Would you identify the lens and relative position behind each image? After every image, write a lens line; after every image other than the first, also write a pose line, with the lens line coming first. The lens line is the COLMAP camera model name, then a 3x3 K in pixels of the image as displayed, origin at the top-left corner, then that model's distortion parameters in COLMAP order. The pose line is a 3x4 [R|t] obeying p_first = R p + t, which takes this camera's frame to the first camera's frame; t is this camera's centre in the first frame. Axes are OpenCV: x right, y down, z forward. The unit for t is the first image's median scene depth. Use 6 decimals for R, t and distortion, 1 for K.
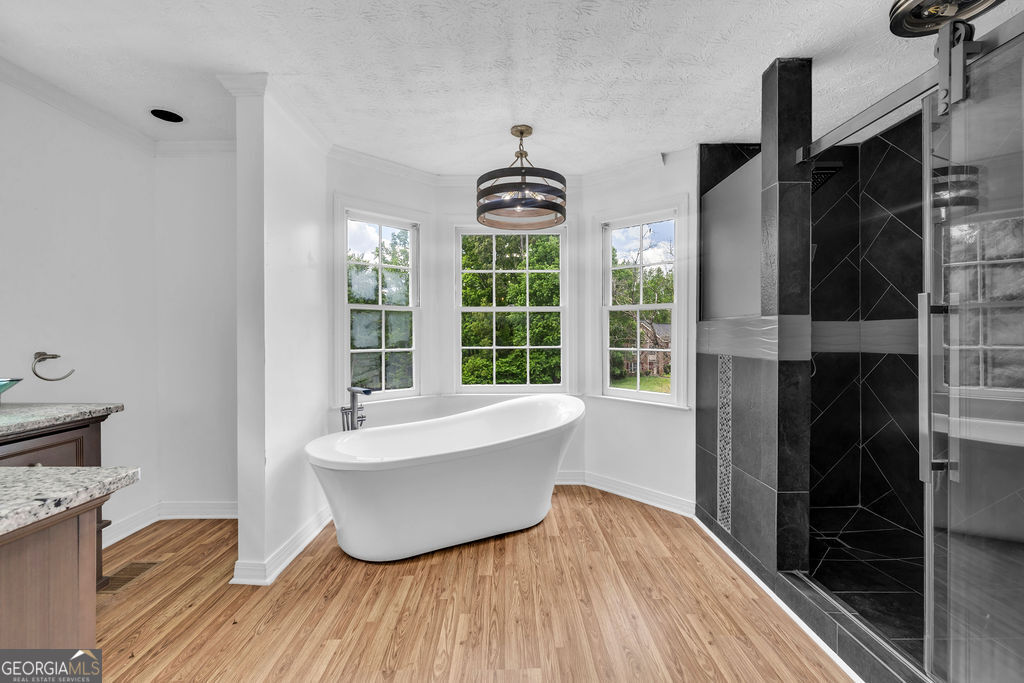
lens RADIAL K [[463.7, 0, 512.2], [0, 463.7, 336.3], [0, 0, 1]] dist [0.004731, 0.000305]
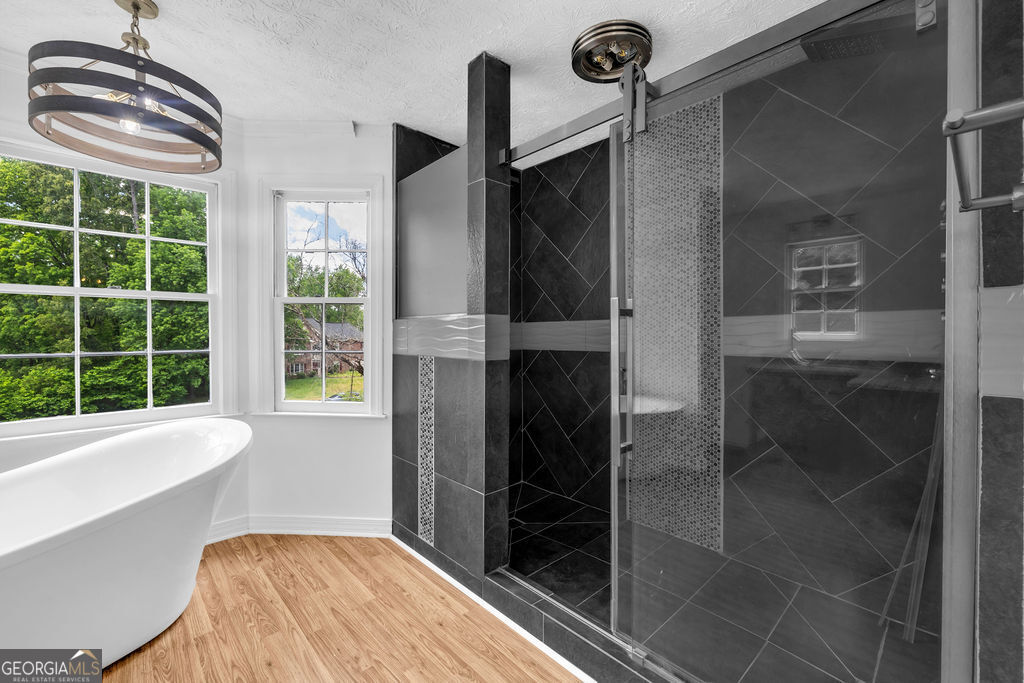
lens RADIAL K [[431.2, 0, 513.8], [0, 431.2, 337.3], [0, 0, 1]] dist [-0.004636, 0.000803]
pose [[0.736487, -0.003291, 0.676443, 0.002596], [0.000299, 0.999990, 0.004540, -0.000891], [-0.676451, -0.003142, 0.736481, 0.244768]]
